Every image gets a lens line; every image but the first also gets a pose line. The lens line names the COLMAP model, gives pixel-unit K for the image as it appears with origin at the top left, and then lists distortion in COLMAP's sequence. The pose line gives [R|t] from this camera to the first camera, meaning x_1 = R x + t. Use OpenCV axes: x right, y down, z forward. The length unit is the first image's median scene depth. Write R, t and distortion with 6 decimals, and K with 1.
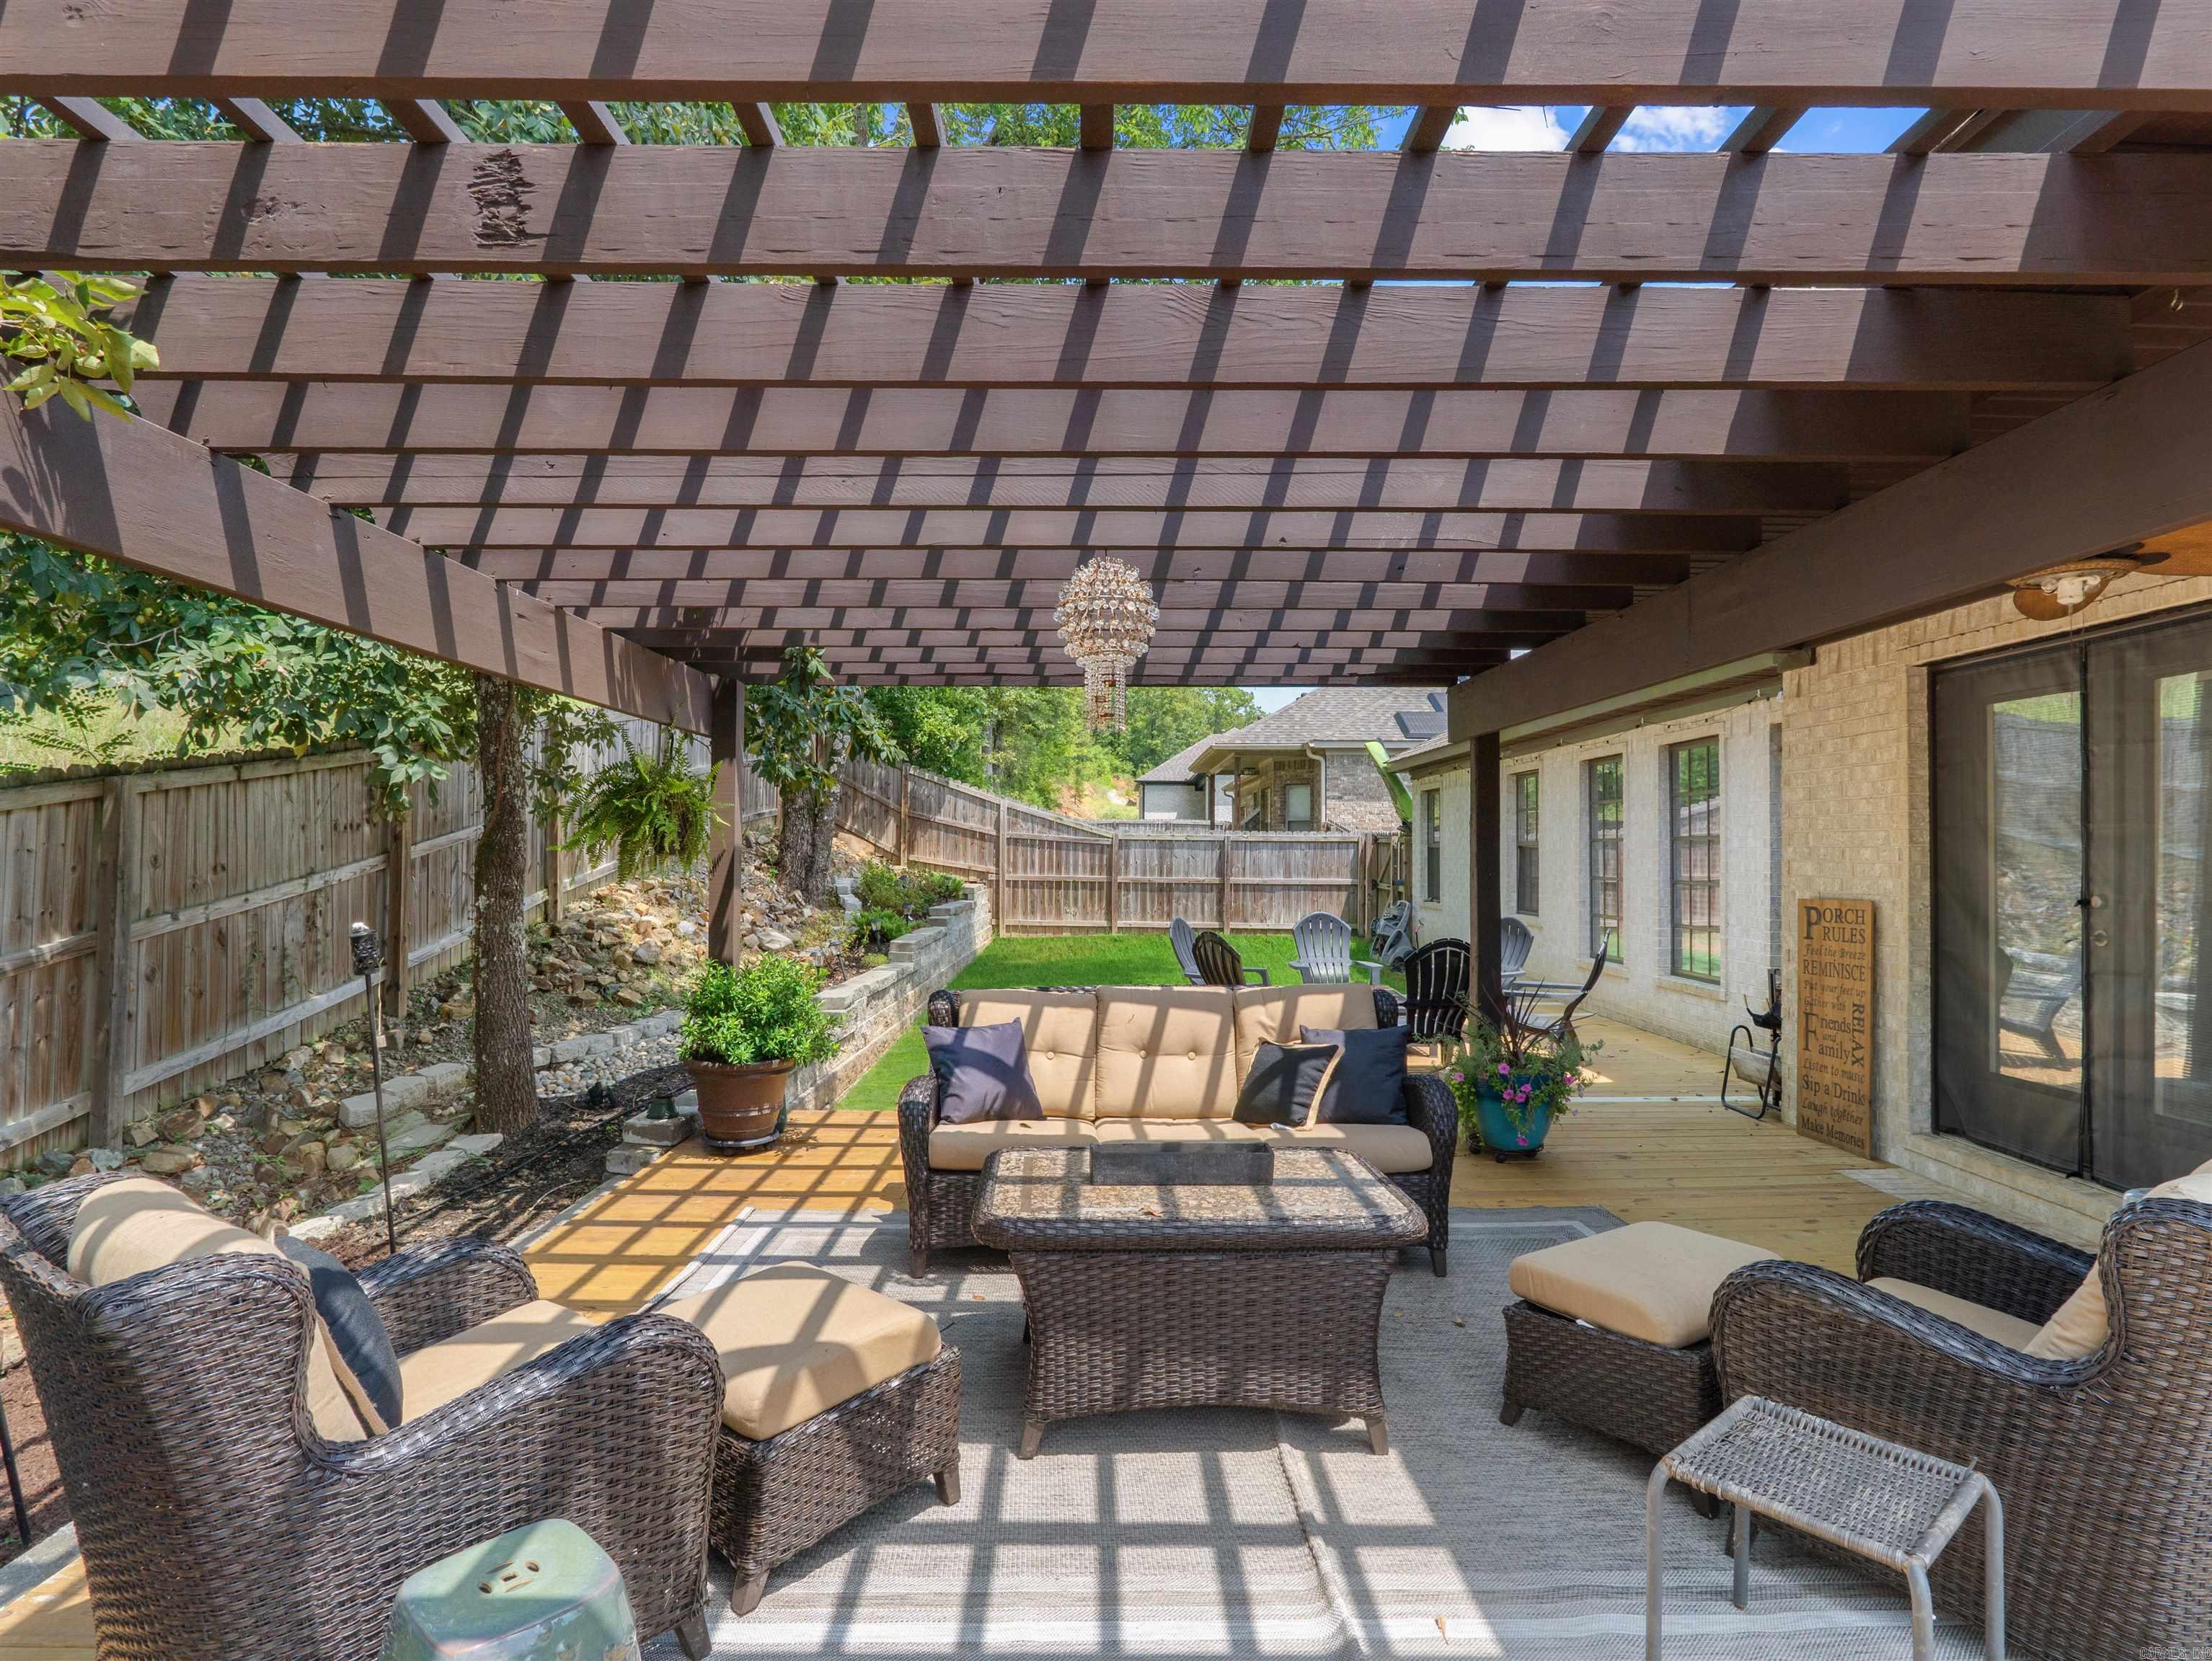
lens RADIAL K [[1141.7, 0, 1104.3], [0, 1141.7, 836.7], [0, 0, 1]] dist [-0.005388, 0.000472]
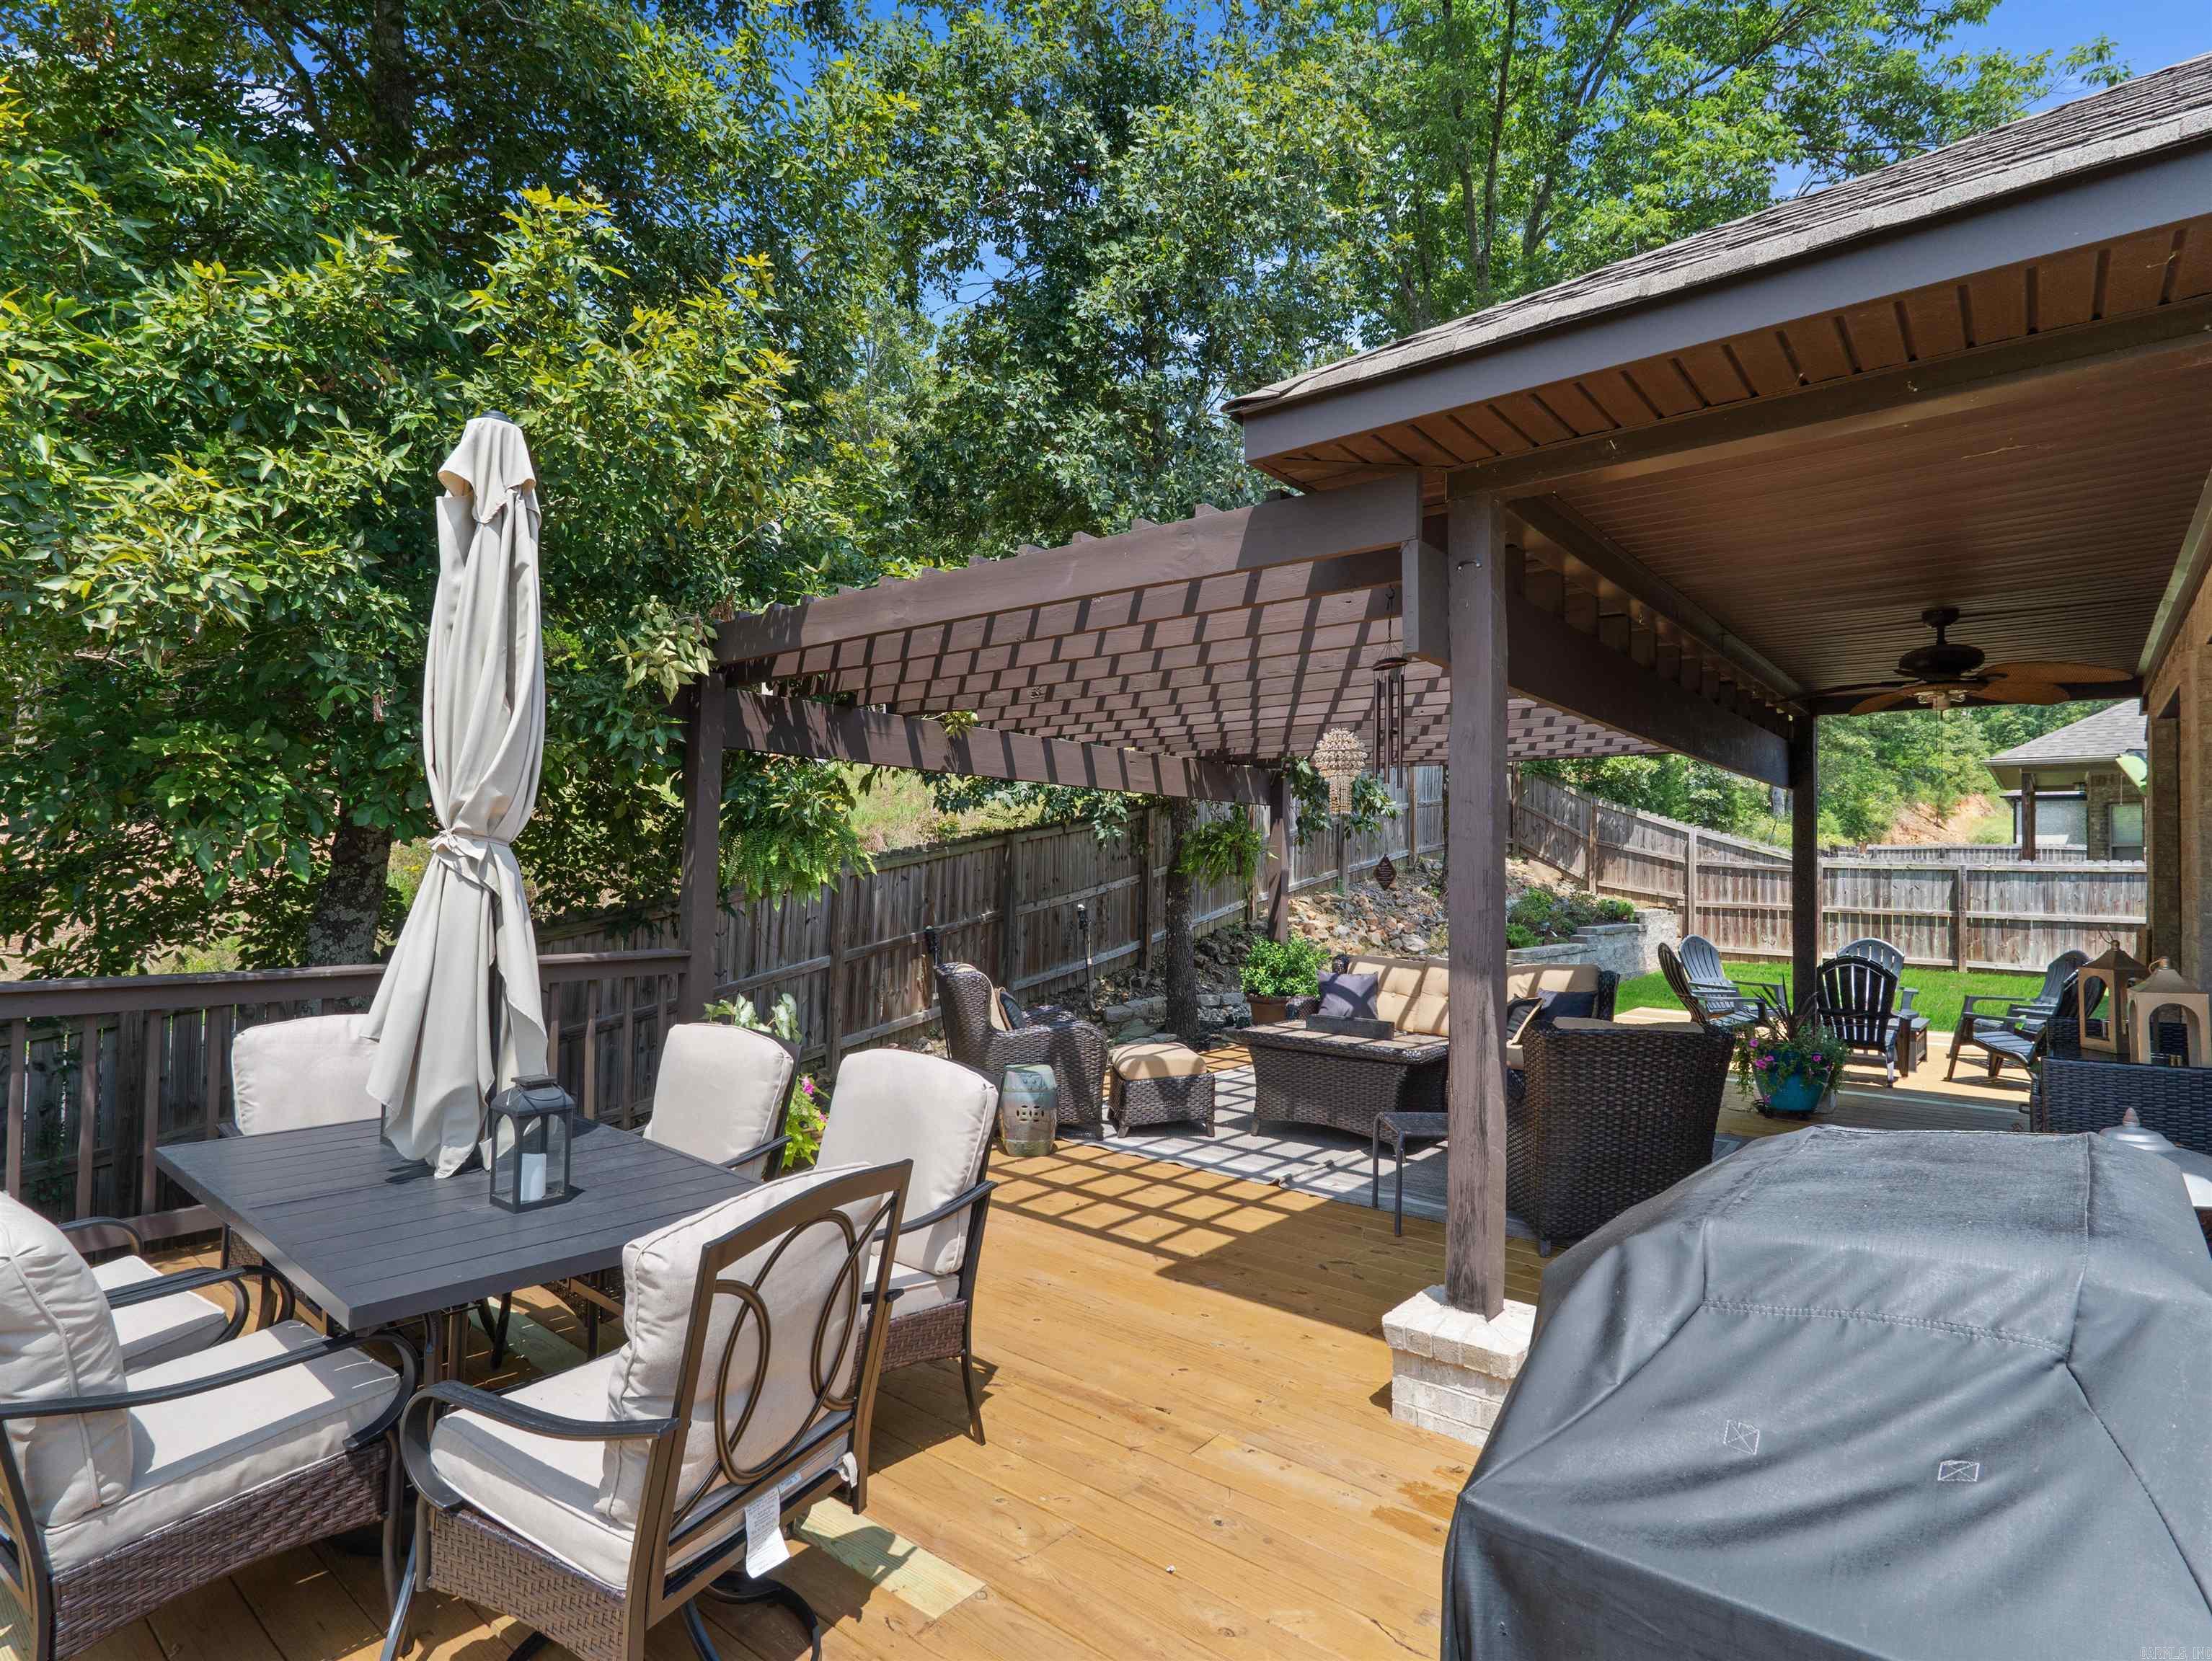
lens RADIAL K [[1141.7, 0, 1104.3], [0, 1141.7, 836.7], [0, 0, 1]] dist [-0.005388, 0.000472]
pose [[0.770618, -0.009524, -0.637227, 0.160081], [-0.004325, 0.999787, -0.020173, -0.002128], [0.637283, 0.018302, 0.770412, -0.134297]]
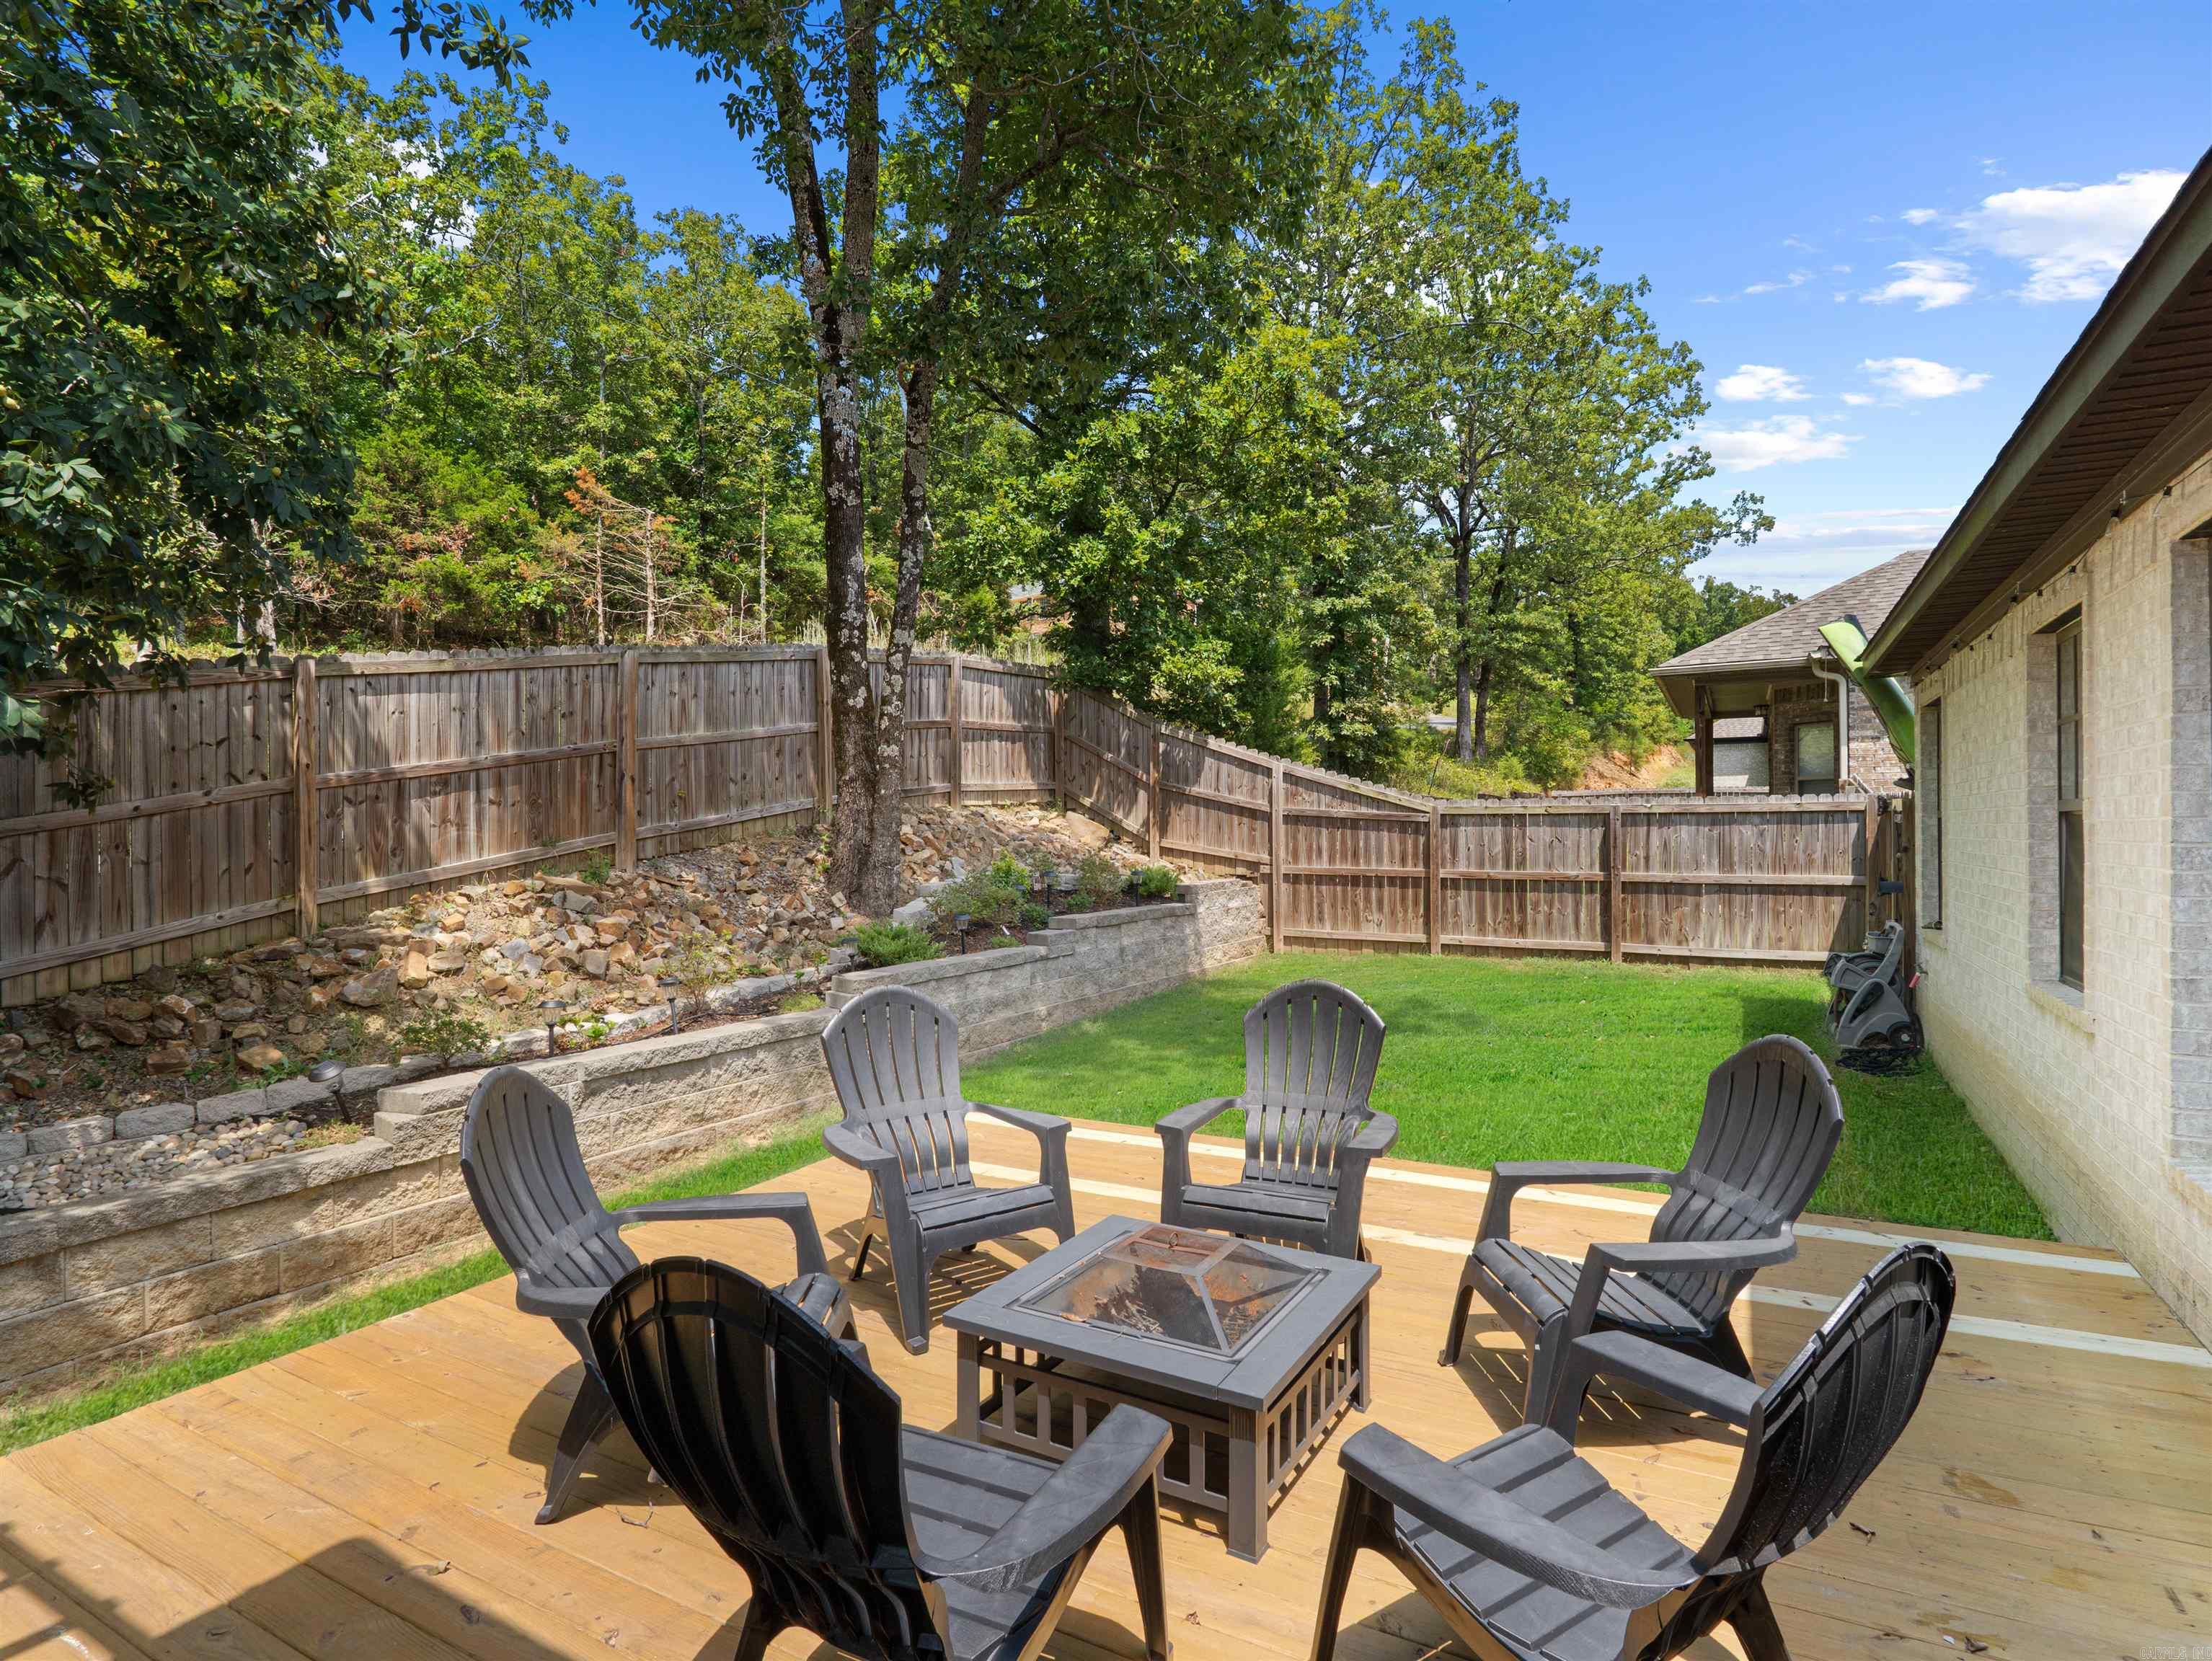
lens RADIAL K [[1157.3, 0, 1106.0], [0, 1157.3, 830.5], [0, 0, 1]] dist [0.001215, 0.000454]
pose [[0.880863, -0.011258, -0.473238, 0.163013], [0.016632, 0.999836, 0.007173, 0.003988], [0.473080, -0.014189, 0.880905, 0.308053]]
